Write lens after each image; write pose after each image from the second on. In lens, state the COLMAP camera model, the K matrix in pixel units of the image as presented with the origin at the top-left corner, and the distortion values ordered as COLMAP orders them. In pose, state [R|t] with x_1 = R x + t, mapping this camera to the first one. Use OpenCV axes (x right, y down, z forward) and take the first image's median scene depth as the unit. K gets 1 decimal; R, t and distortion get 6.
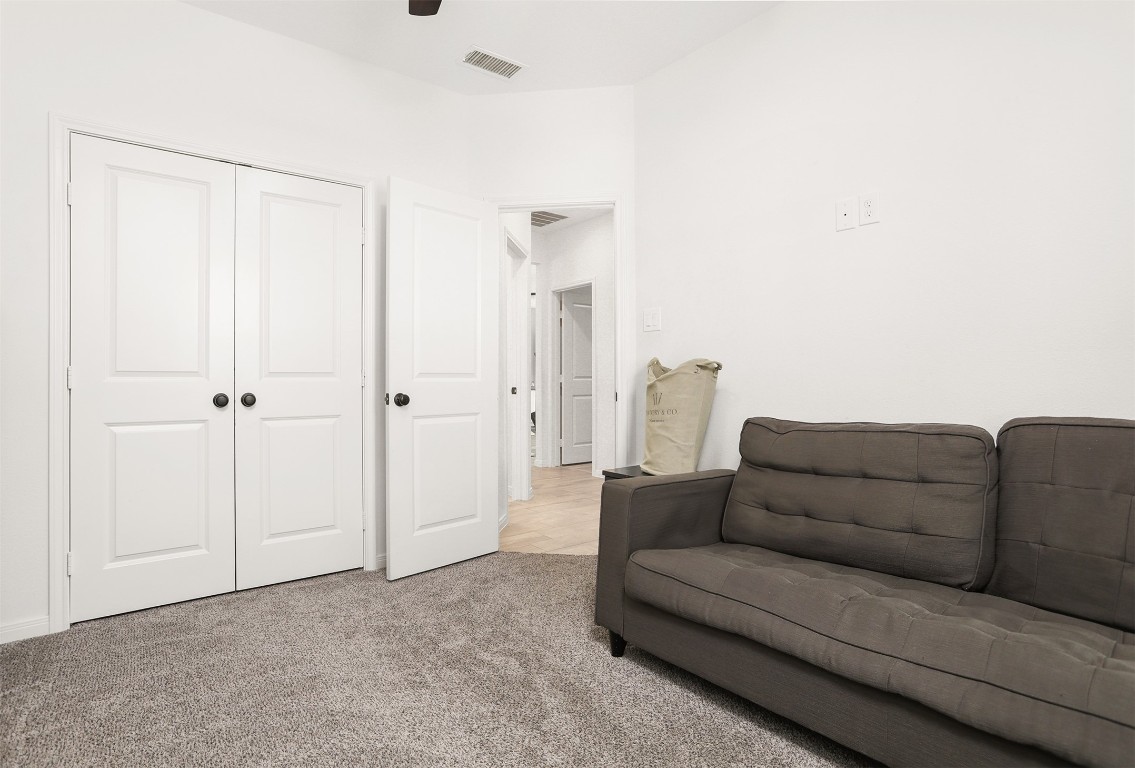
lens RADIAL K [[556.4, 0, 567.7], [0, 556.4, 374.8], [0, 0, 1]] dist [-0.003675, -0.000549]
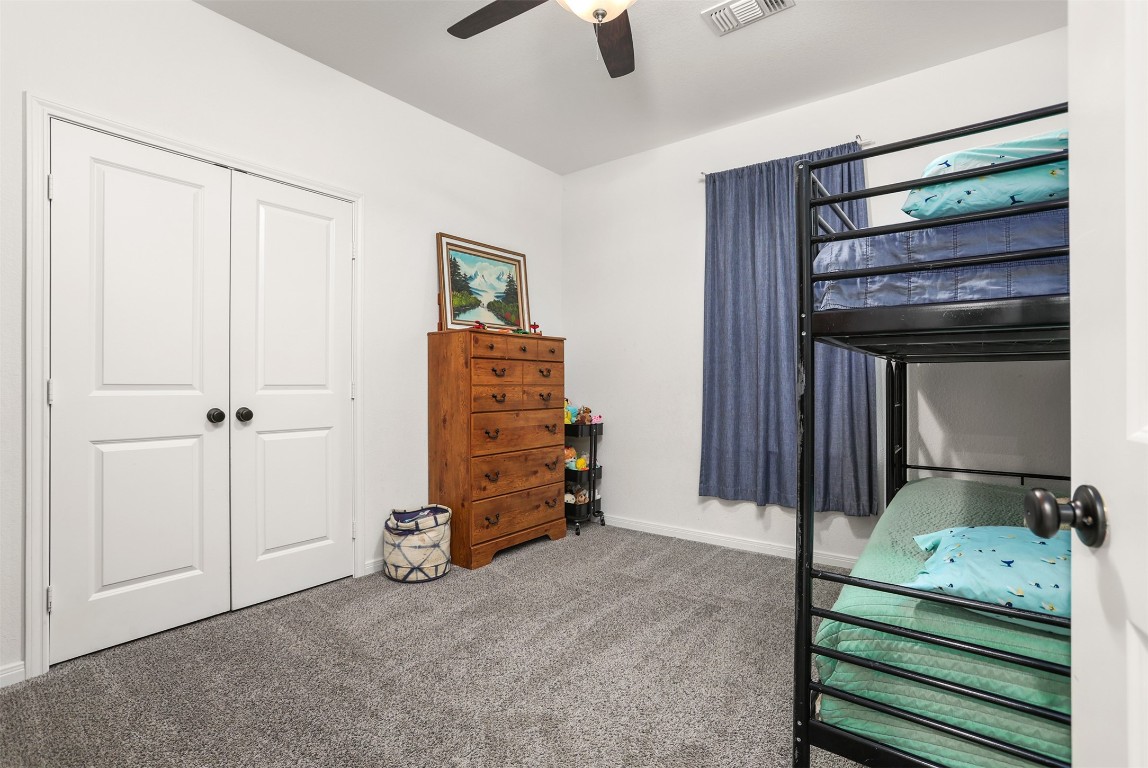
lens RADIAL K [[536.4, 0, 574.2], [0, 536.4, 388.6], [0, 0, 1]] dist [0.001784, 0.000393]
pose [[0.960450, -0.004856, 0.278409, -0.289263], [0.003445, 0.999979, 0.005556, -0.001299], [-0.278430, -0.004377, 0.960447, -0.066272]]
